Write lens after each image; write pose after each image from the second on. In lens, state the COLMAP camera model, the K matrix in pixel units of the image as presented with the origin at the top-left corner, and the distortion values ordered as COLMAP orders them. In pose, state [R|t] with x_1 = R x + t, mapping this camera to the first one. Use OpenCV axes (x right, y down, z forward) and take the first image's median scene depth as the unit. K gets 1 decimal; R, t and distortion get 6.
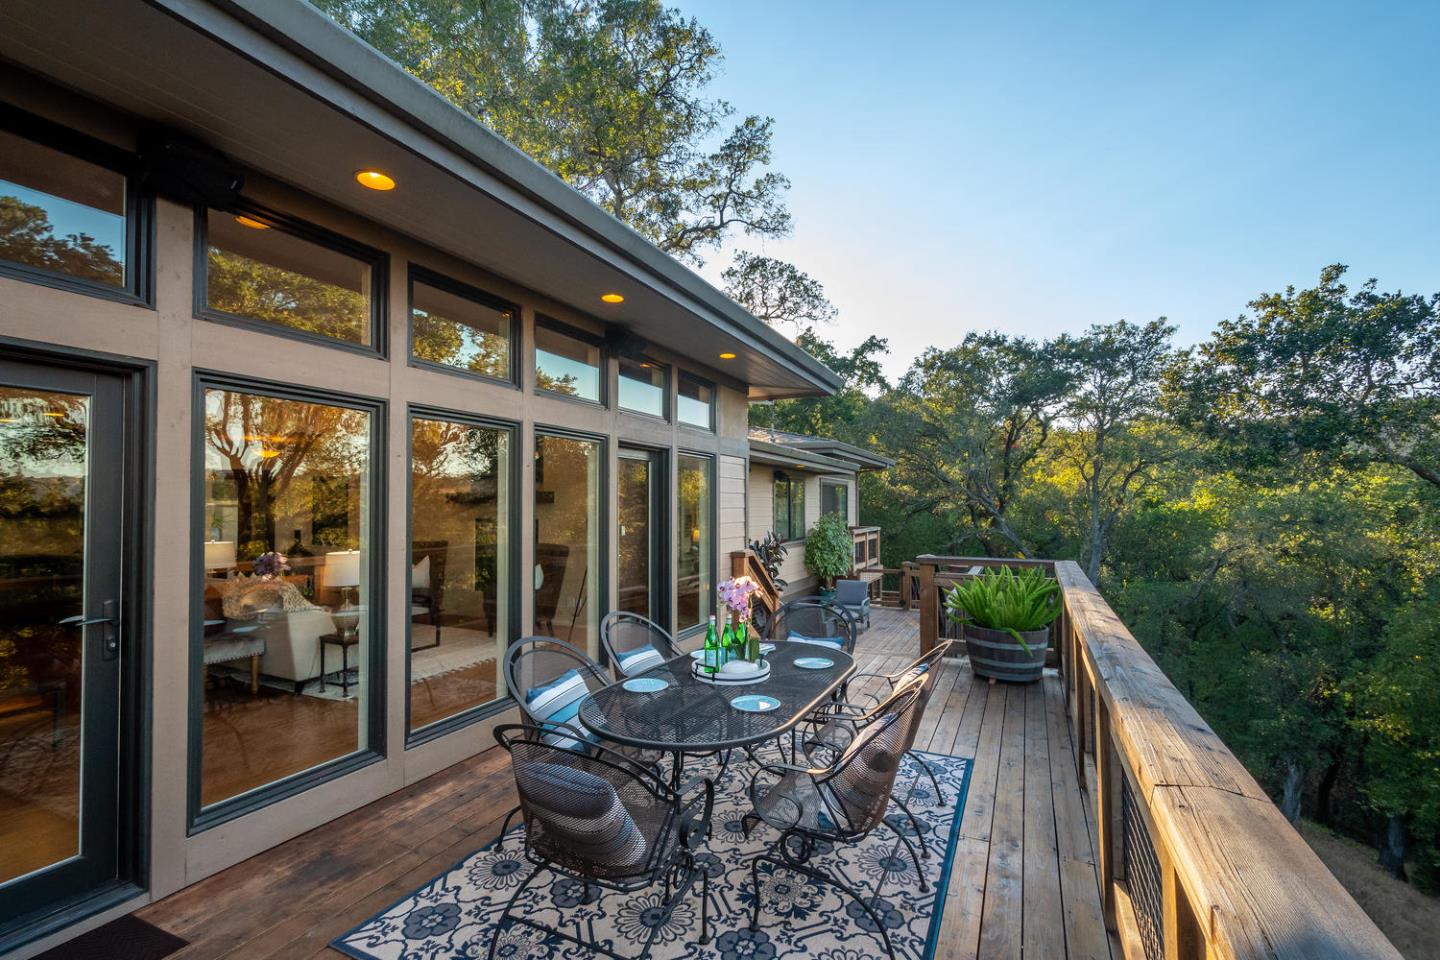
lens RADIAL K [[630.8, 0, 720.0], [0, 630.8, 480.0], [0, 0, 1]] dist [0.001684, -0.000397]
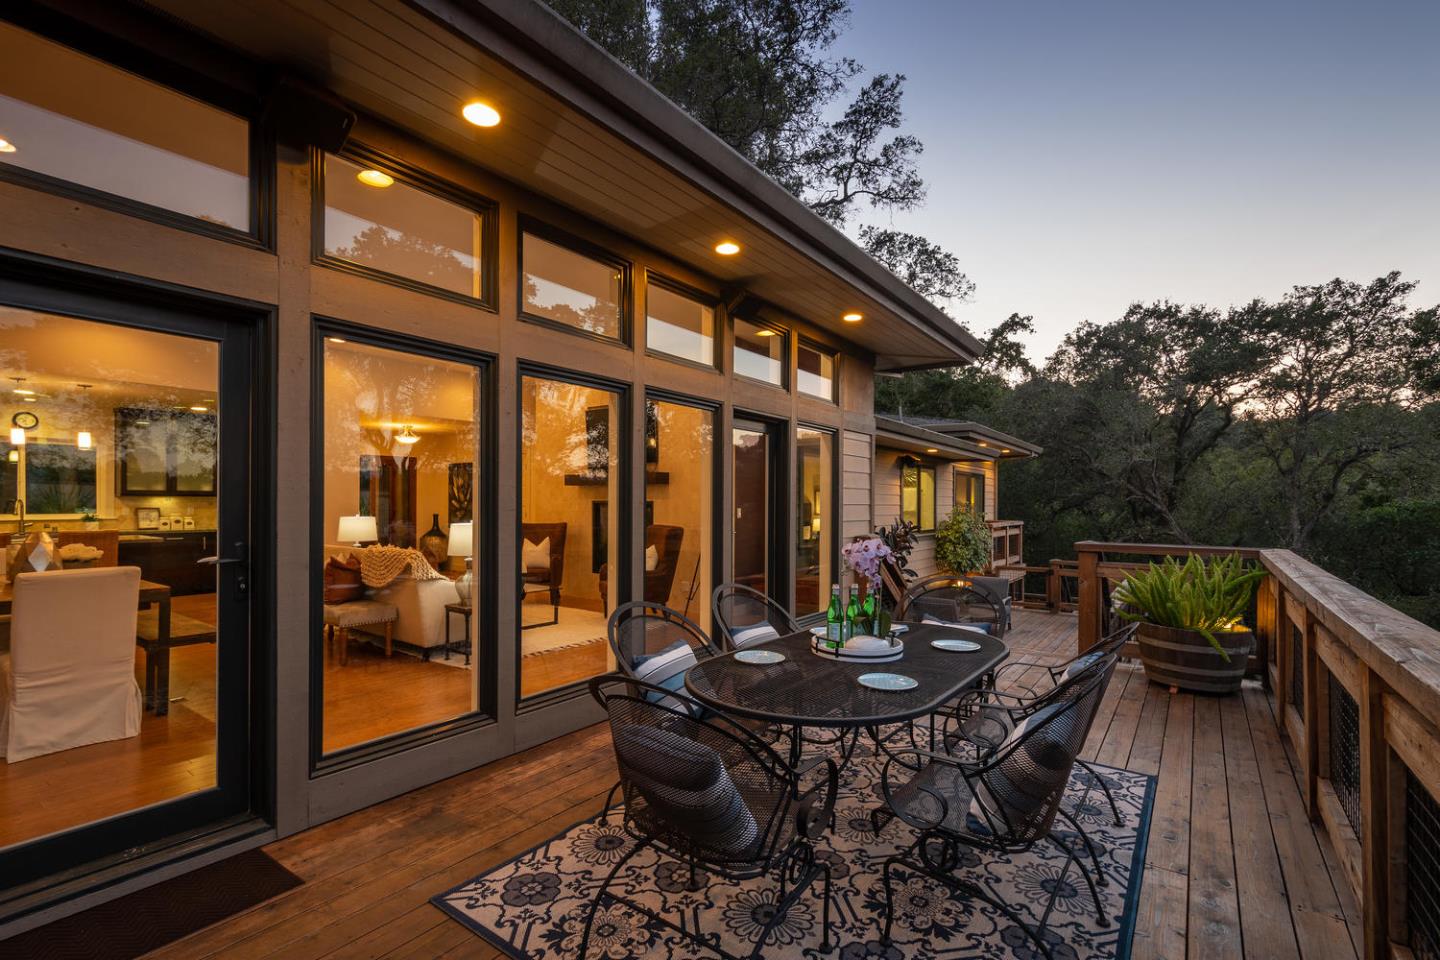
lens RADIAL K [[634.3, 0, 724.8], [0, 634.3, 496.1], [0, 0, 1]] dist [0.002434, -0.000233]
pose [[0.983890, 0.007371, -0.178622, -0.006797], [-0.004850, 0.999882, 0.014545, 0.071539], [0.178708, -0.013444, 0.983810, 0.094401]]
